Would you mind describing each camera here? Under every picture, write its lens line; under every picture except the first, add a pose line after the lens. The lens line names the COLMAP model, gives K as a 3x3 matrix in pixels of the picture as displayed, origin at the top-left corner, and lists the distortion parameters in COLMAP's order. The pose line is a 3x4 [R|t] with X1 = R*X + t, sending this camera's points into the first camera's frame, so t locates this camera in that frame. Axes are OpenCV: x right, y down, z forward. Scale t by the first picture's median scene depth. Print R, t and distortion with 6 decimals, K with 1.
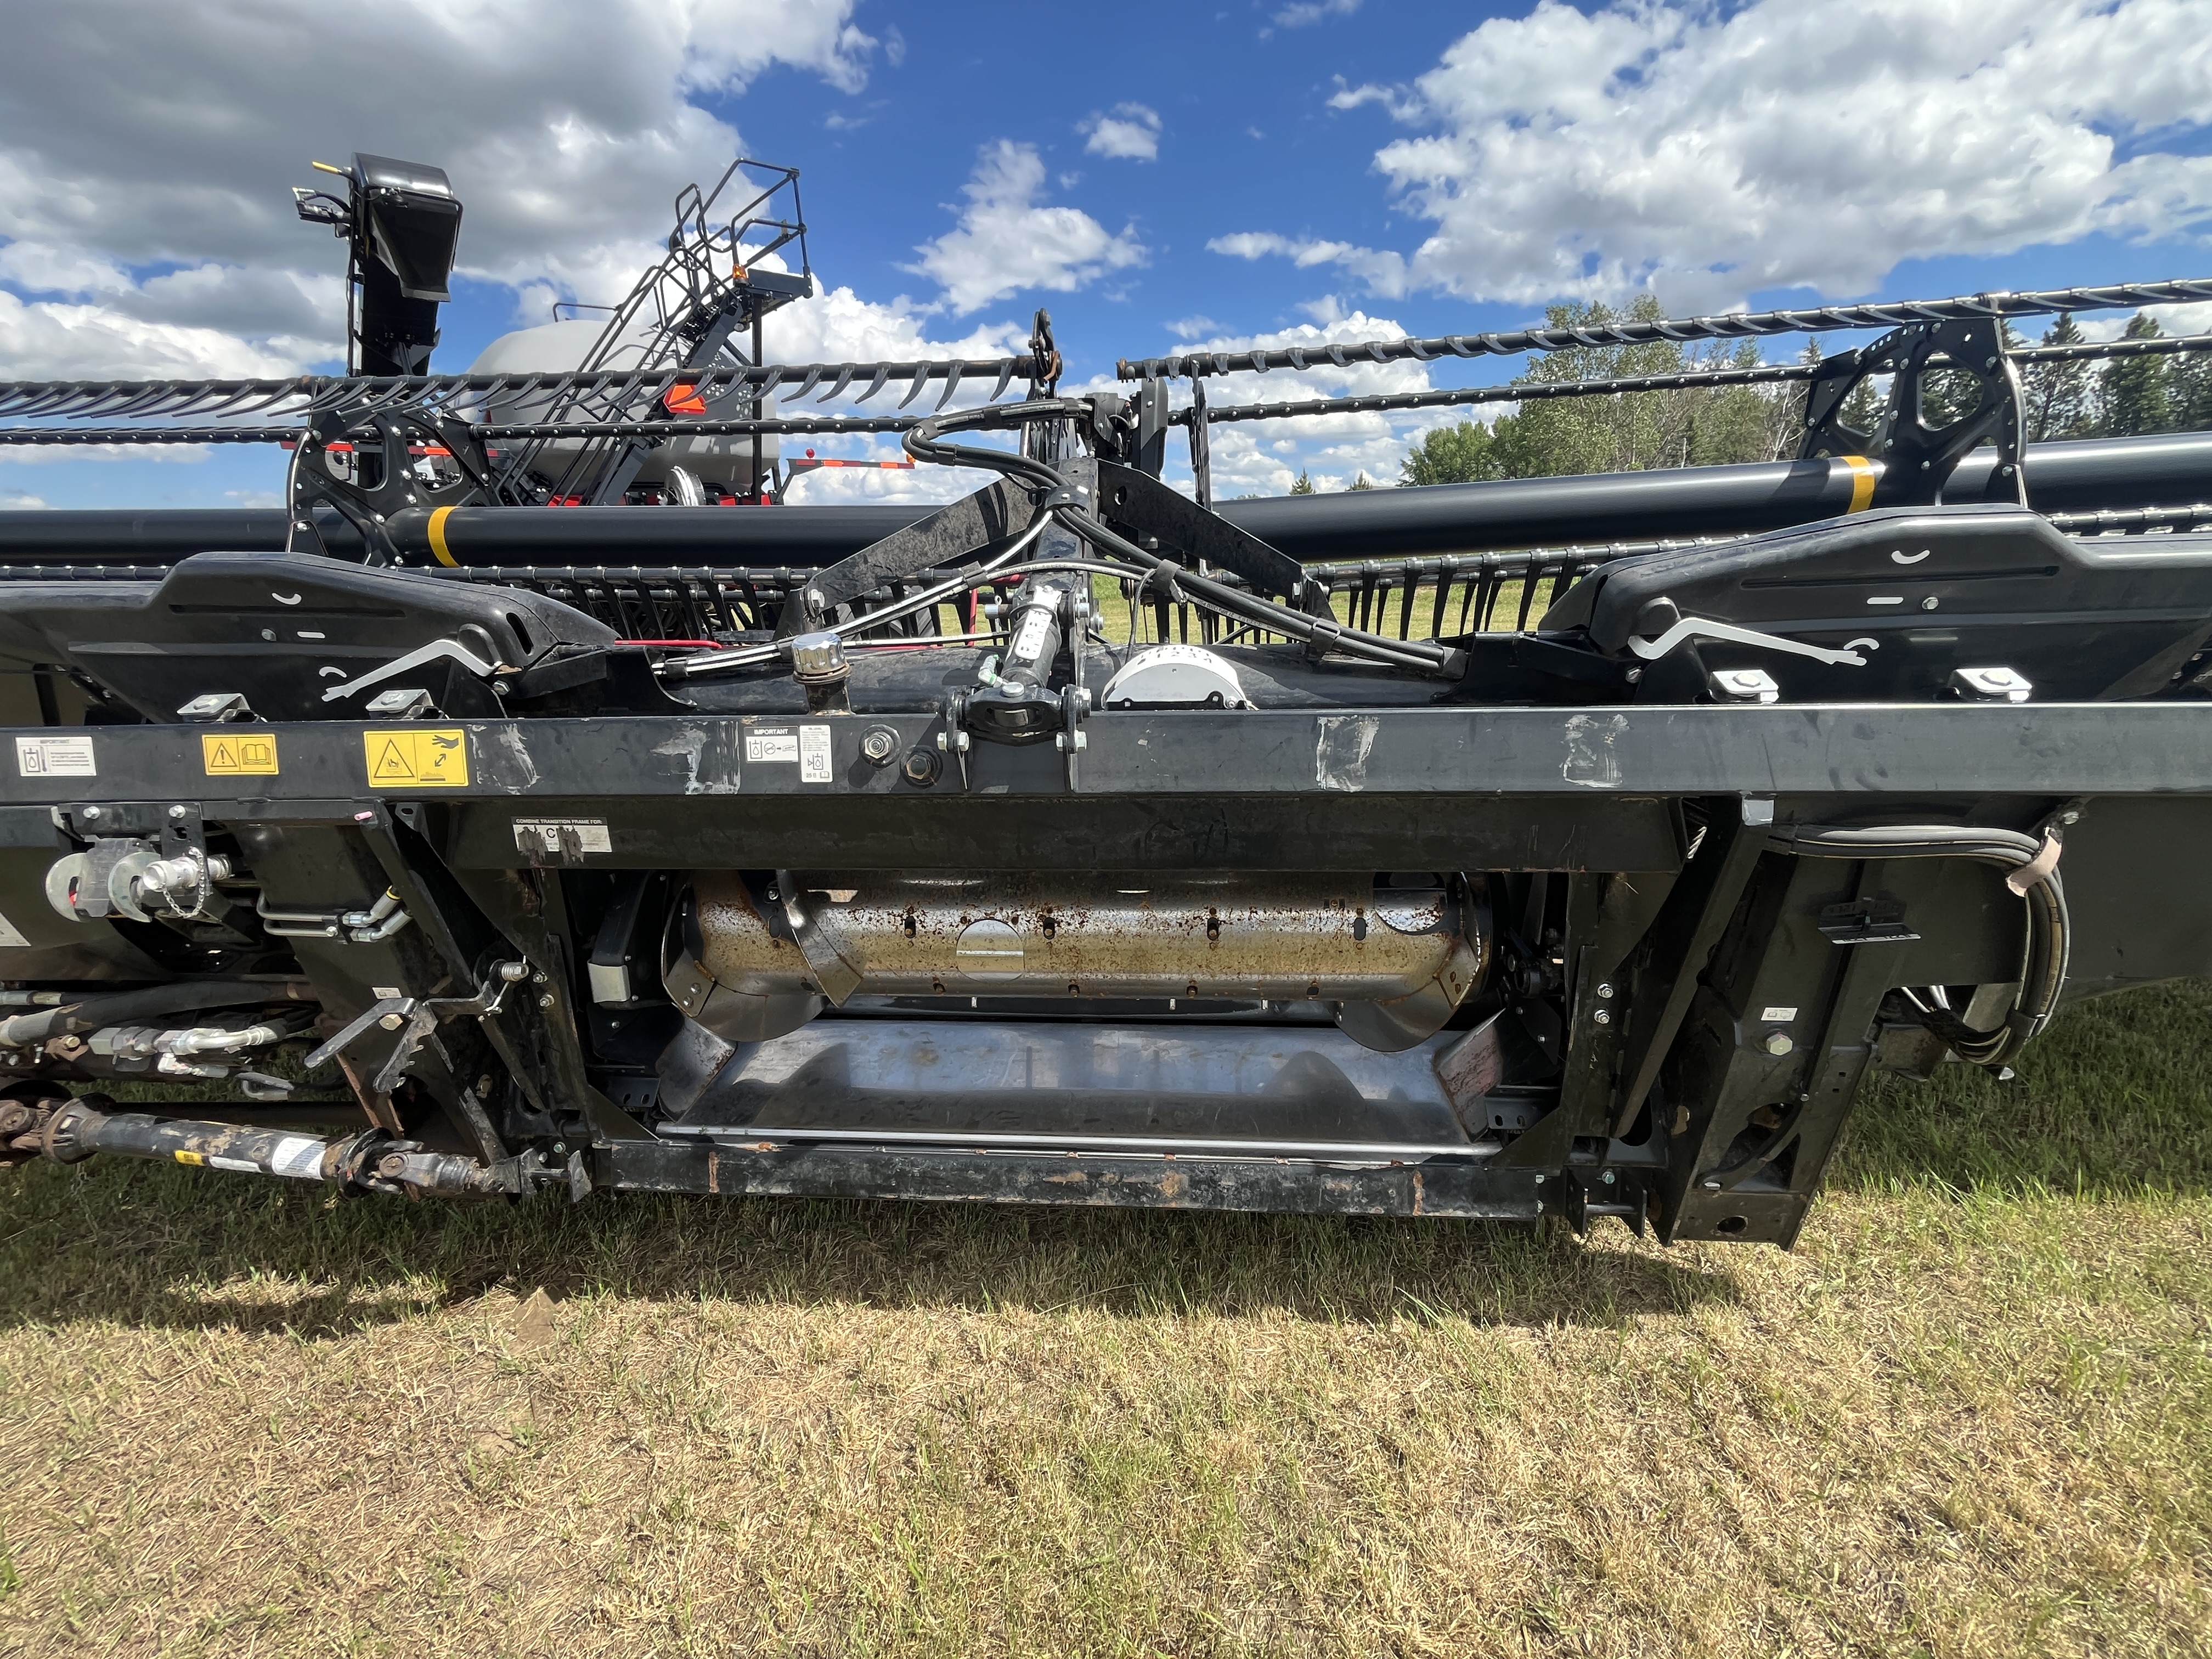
lens RADIAL K [[900.2, 0, 1104.0], [0, 900.2, 826.3], [0, 0, 1]] dist [-0.002349, -0.000130]
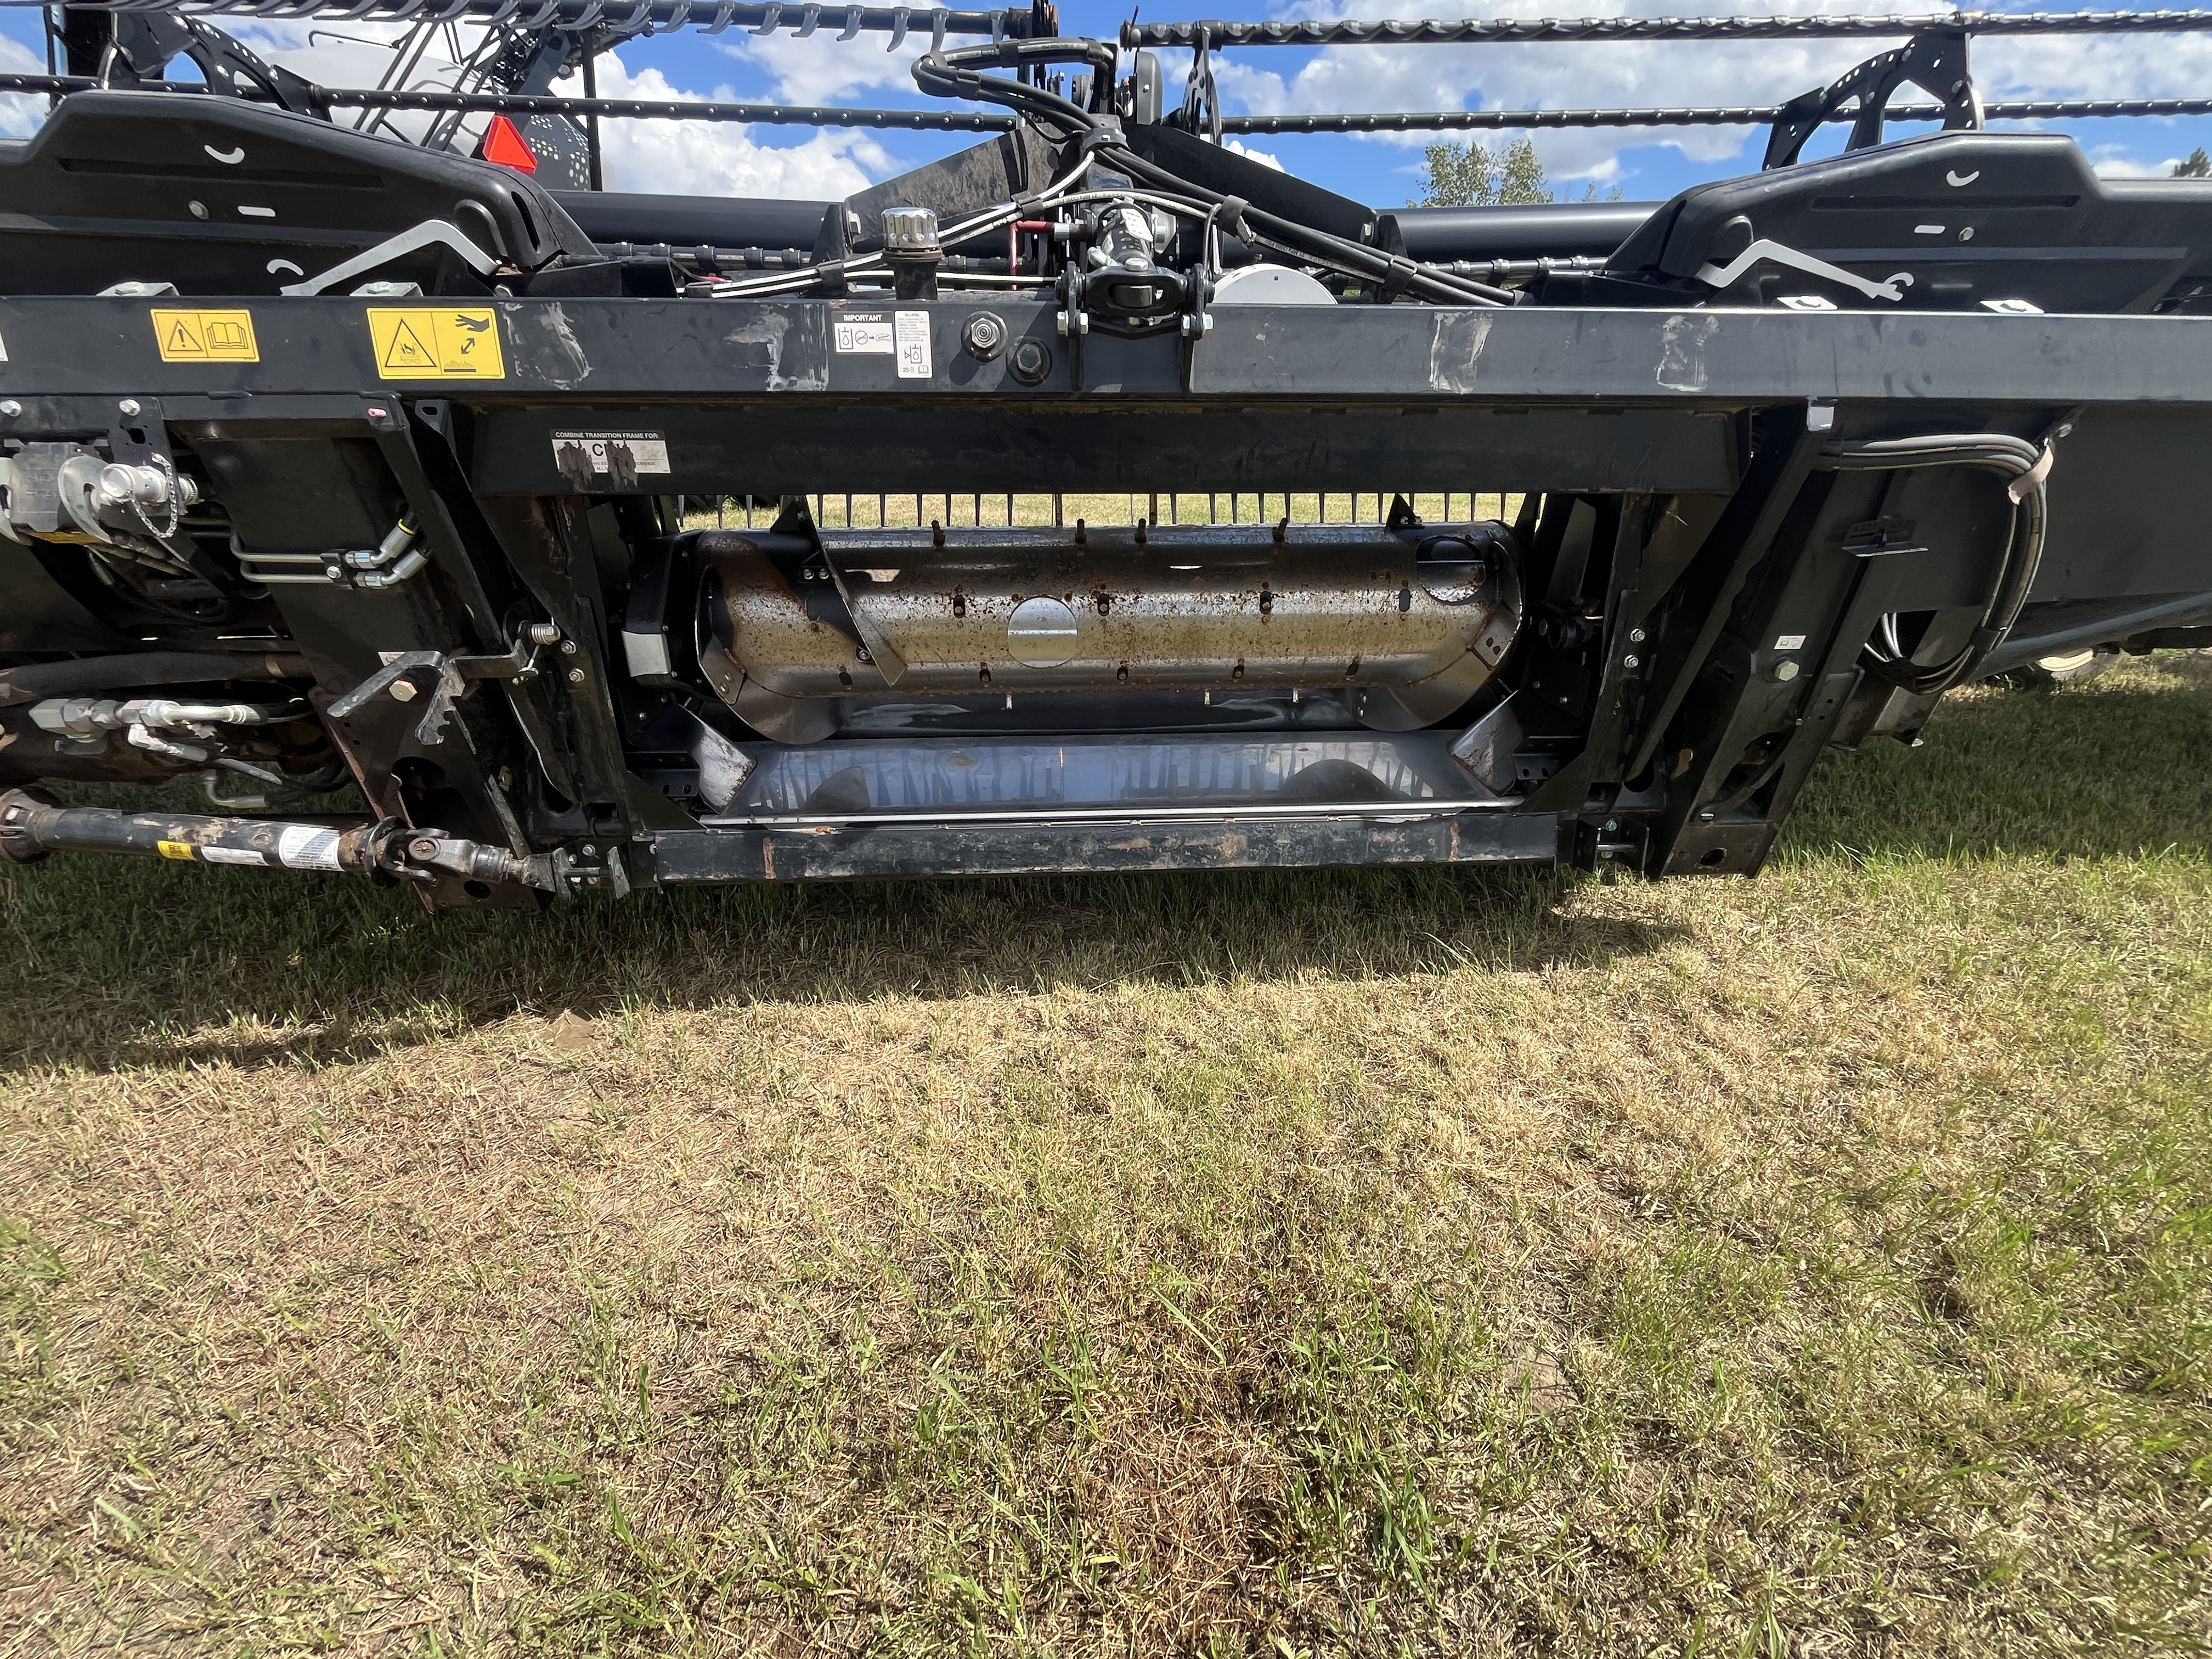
lens RADIAL K [[900.2, 0, 1104.0], [0, 900.2, 826.3], [0, 0, 1]] dist [-0.002349, -0.000130]
pose [[0.990346, -0.032881, 0.134662, -0.226059], [0.013716, 0.989937, 0.140846, 0.240885], [-0.137938, -0.137639, 0.980831, -0.007312]]
